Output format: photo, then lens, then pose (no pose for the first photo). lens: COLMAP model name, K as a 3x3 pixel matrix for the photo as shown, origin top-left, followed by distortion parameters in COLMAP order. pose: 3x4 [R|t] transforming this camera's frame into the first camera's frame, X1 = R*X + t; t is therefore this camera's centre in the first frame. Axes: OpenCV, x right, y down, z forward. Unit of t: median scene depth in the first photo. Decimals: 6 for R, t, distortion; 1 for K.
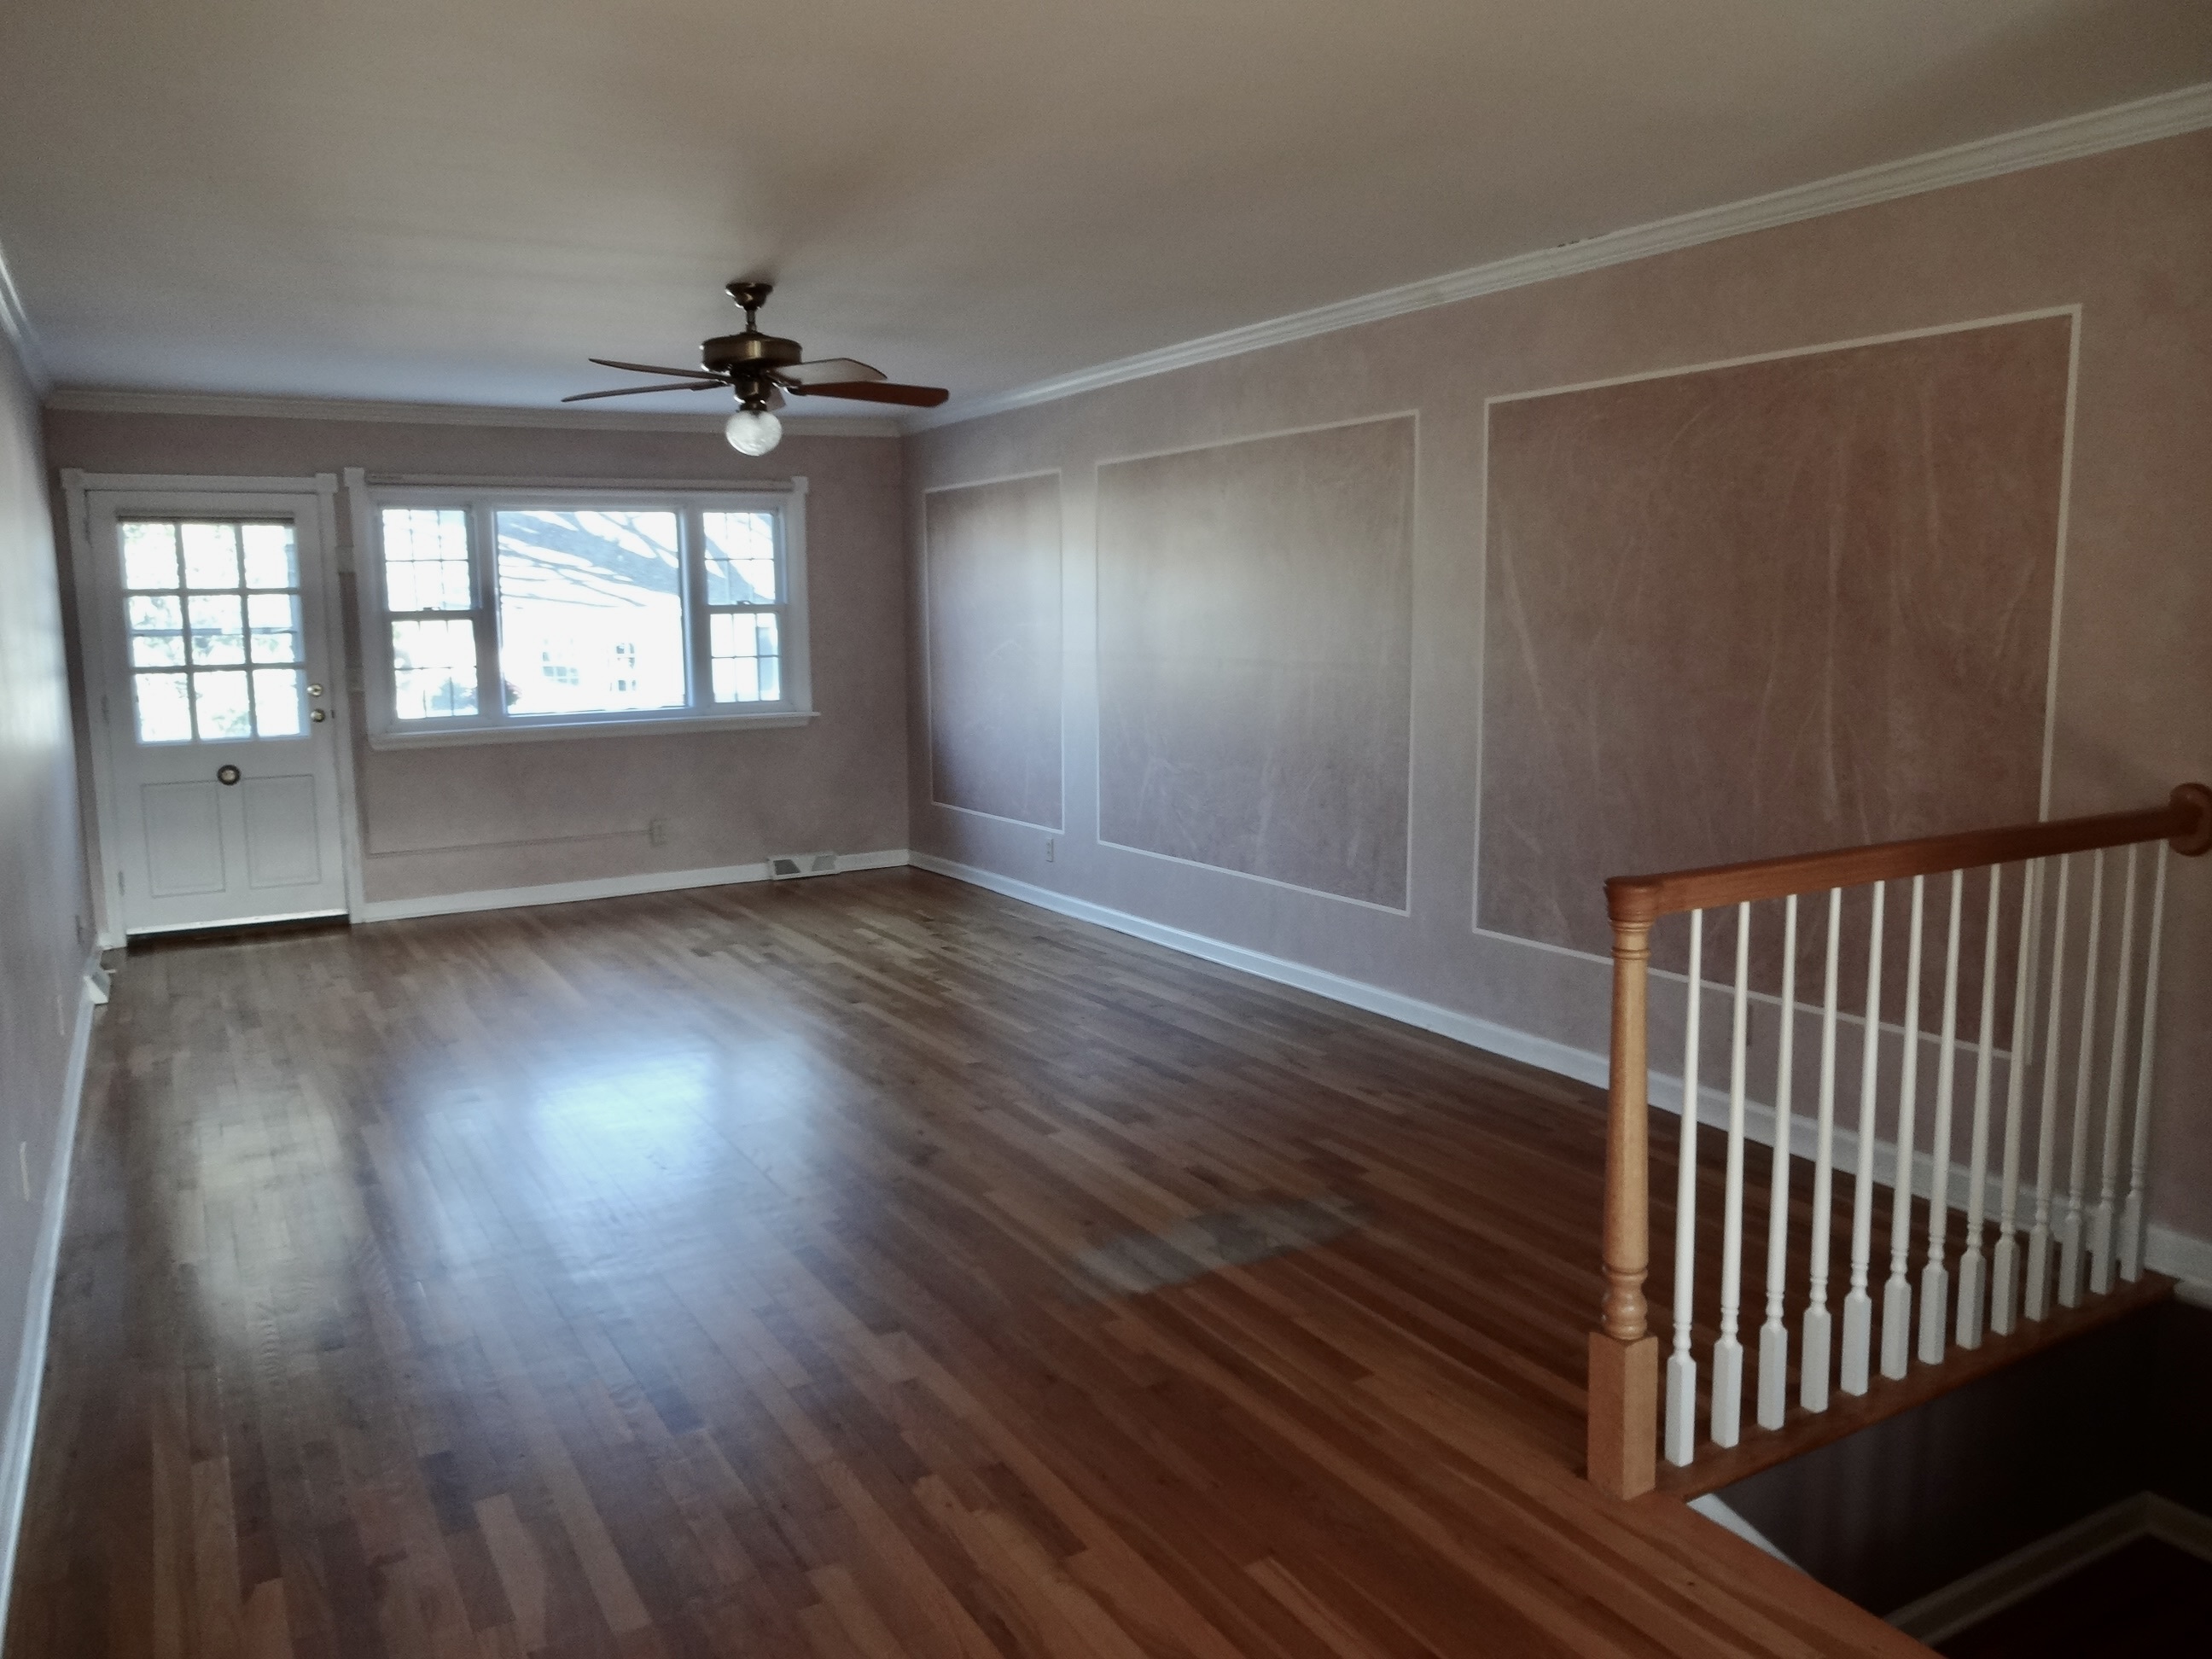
lens RADIAL K [[1655.1, 0, 1119.6], [0, 1655.1, 823.3], [0, 0, 1]] dist [0.001172, -0.000269]
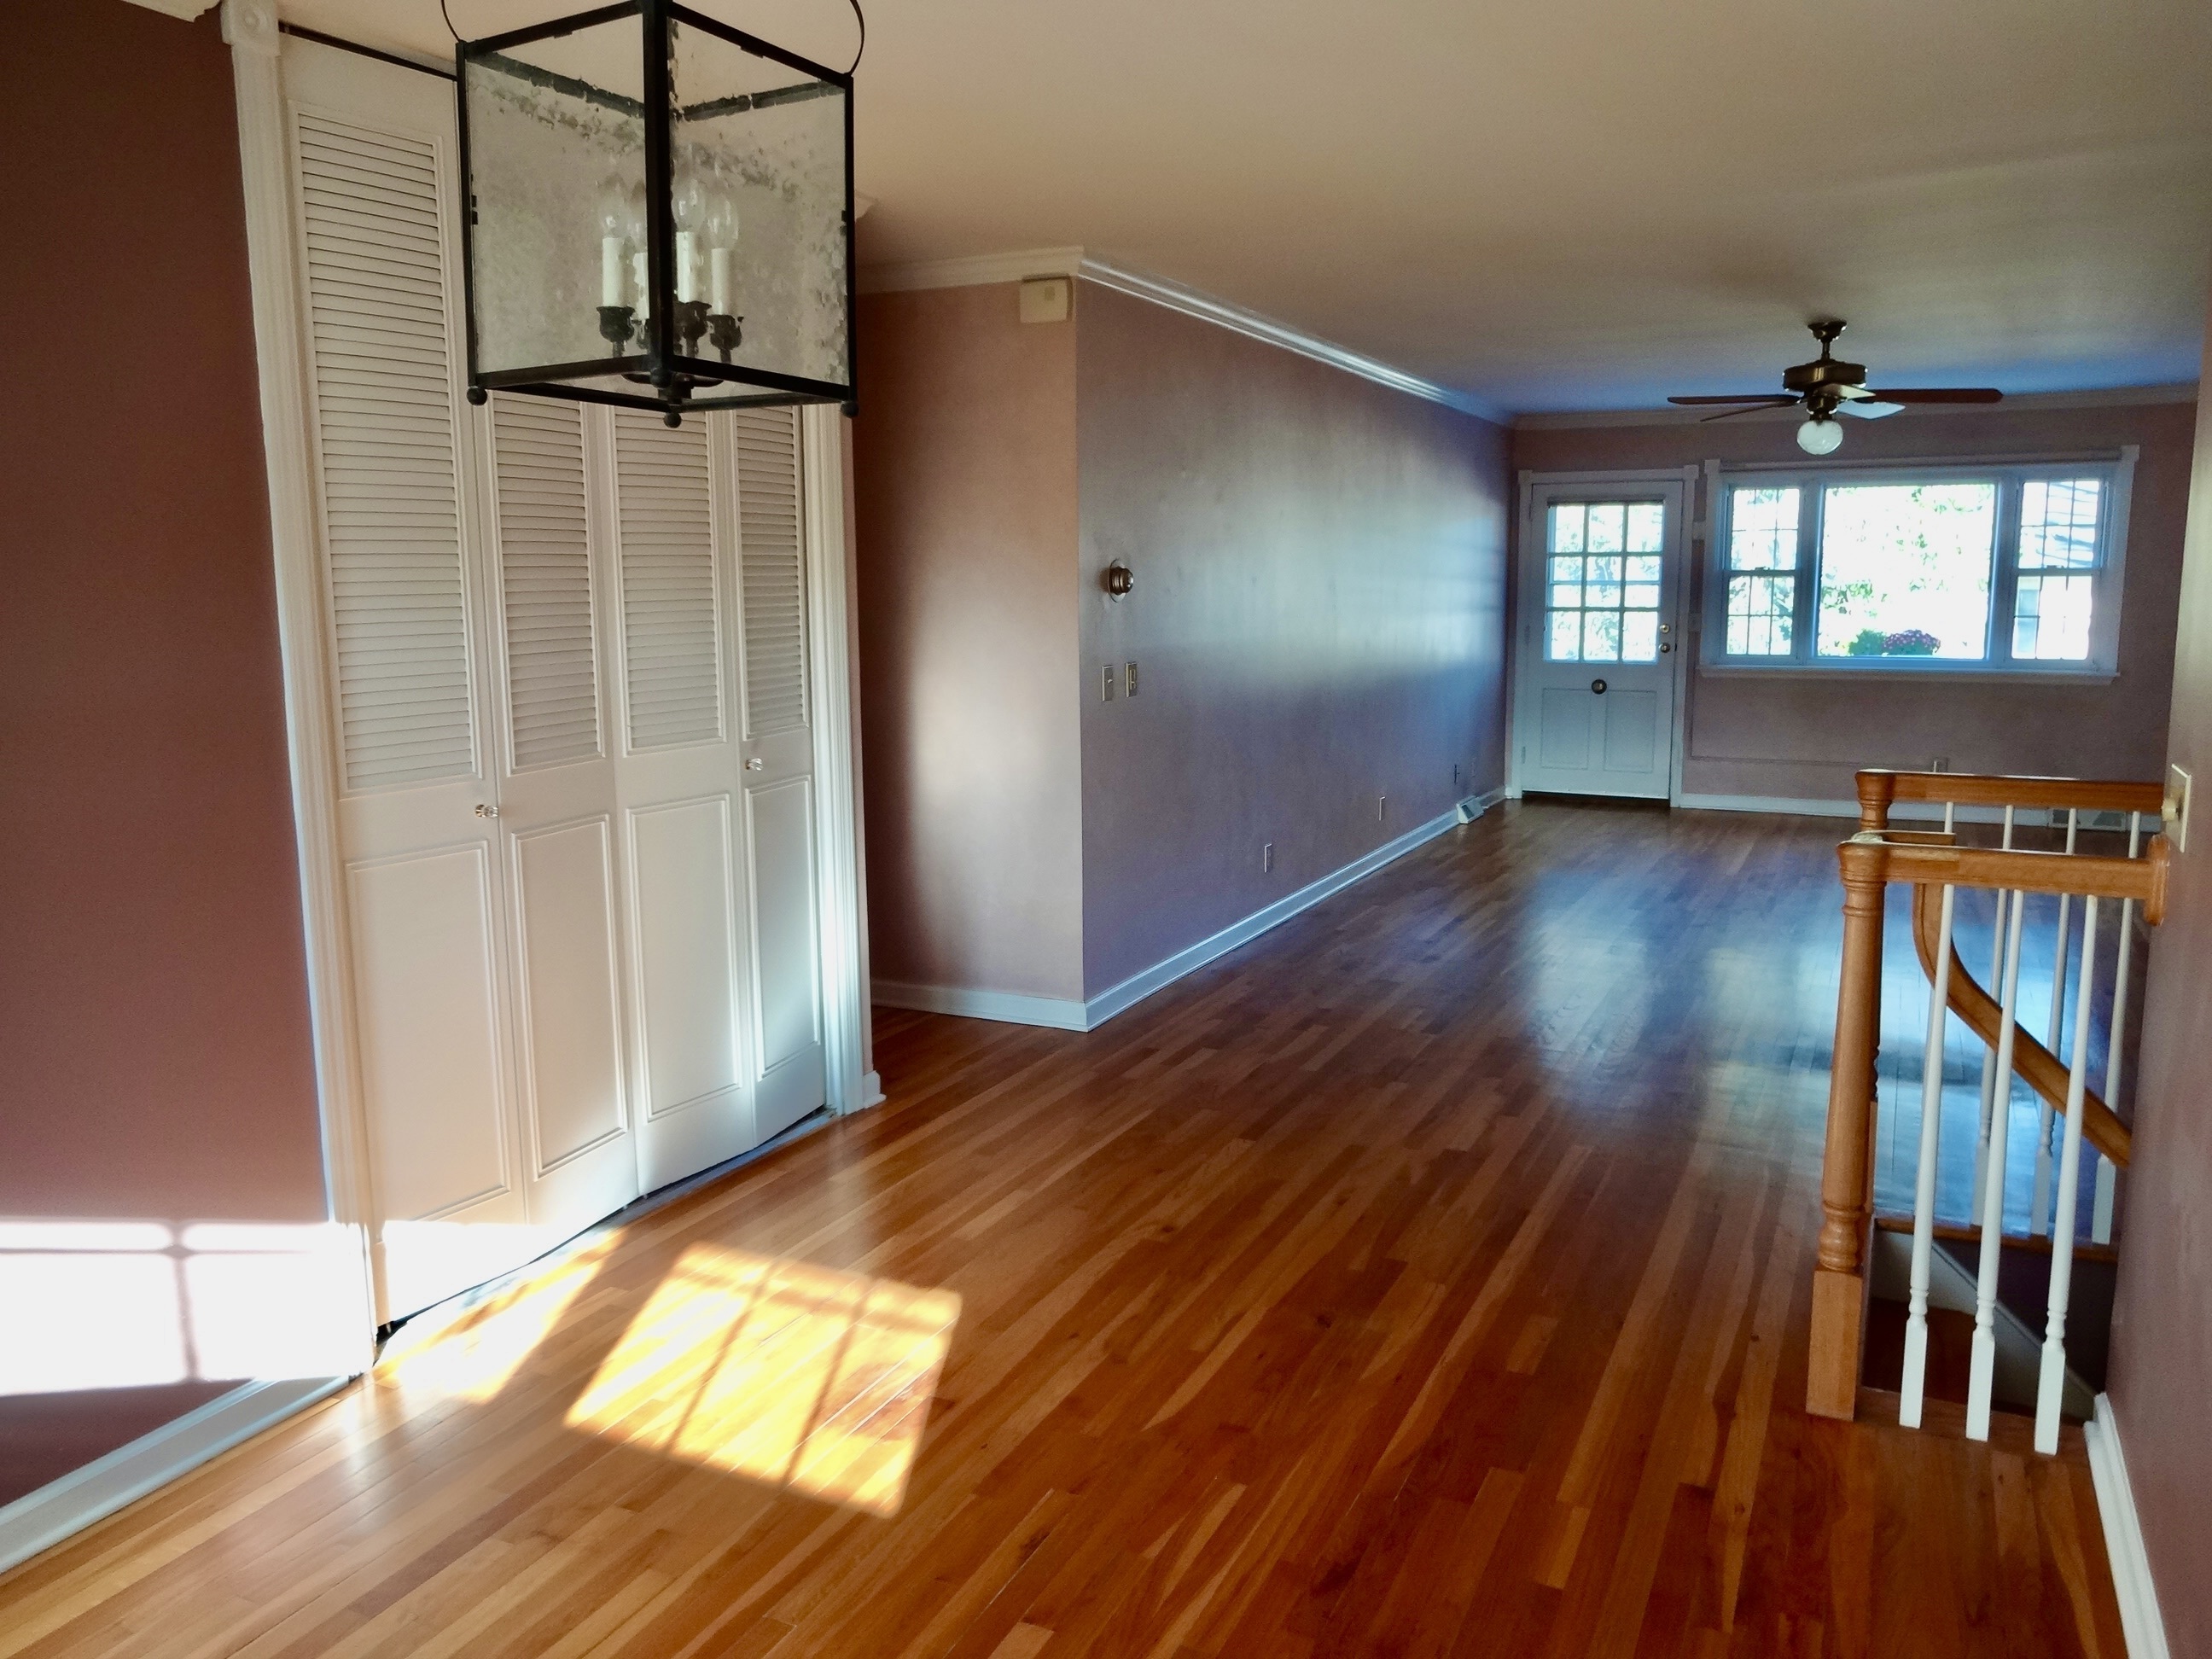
lens RADIAL K [[1648.7, 0, 1117.4], [0, 1648.7, 816.9], [0, 0, 1]] dist [0.011174, -0.010022]
pose [[0.563507, 0.136360, -0.814780, 0.423915], [-0.117473, 0.989487, 0.084354, 0.011016], [0.817716, 0.048181, 0.573602, -0.134658]]
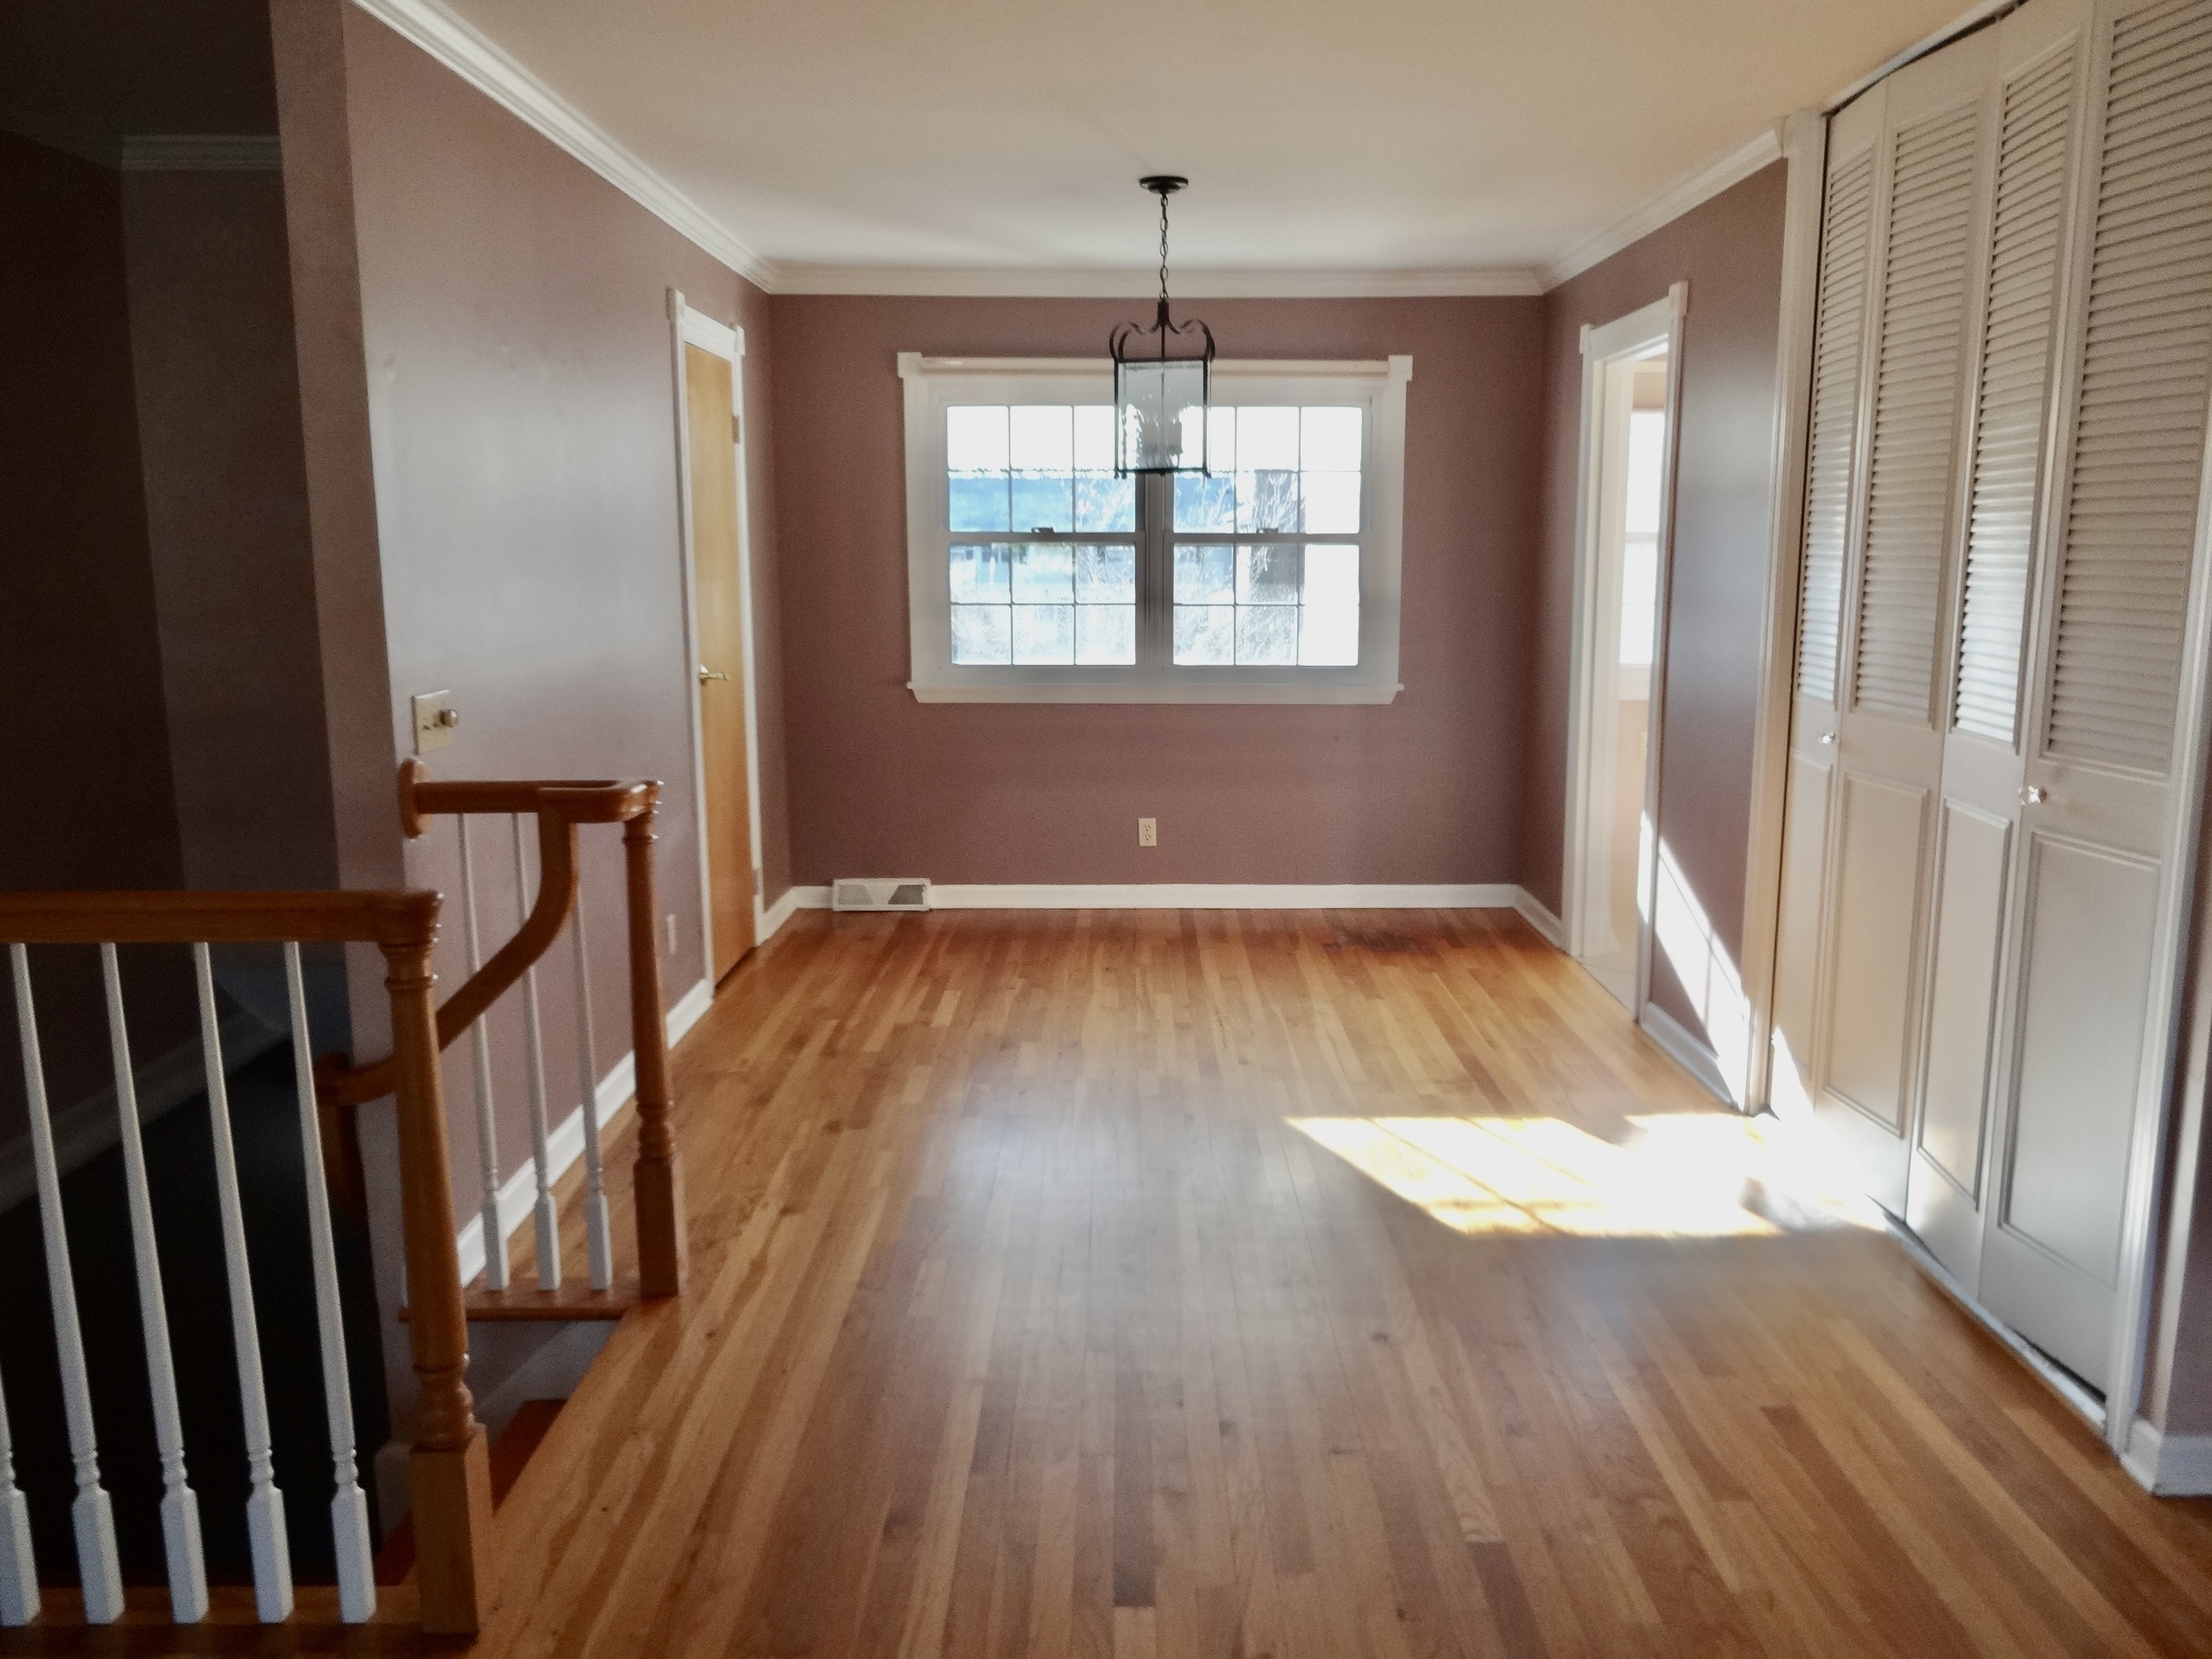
lens RADIAL K [[1648.7, 0, 1117.4], [0, 1648.7, 816.9], [0, 0, 1]] dist [0.011174, -0.010022]
pose [[-0.864778, -0.067703, 0.497569, -0.147665], [0.084058, 0.957371, 0.276359, -0.074157], [-0.495069, 0.280814, -0.822223, 0.566760]]
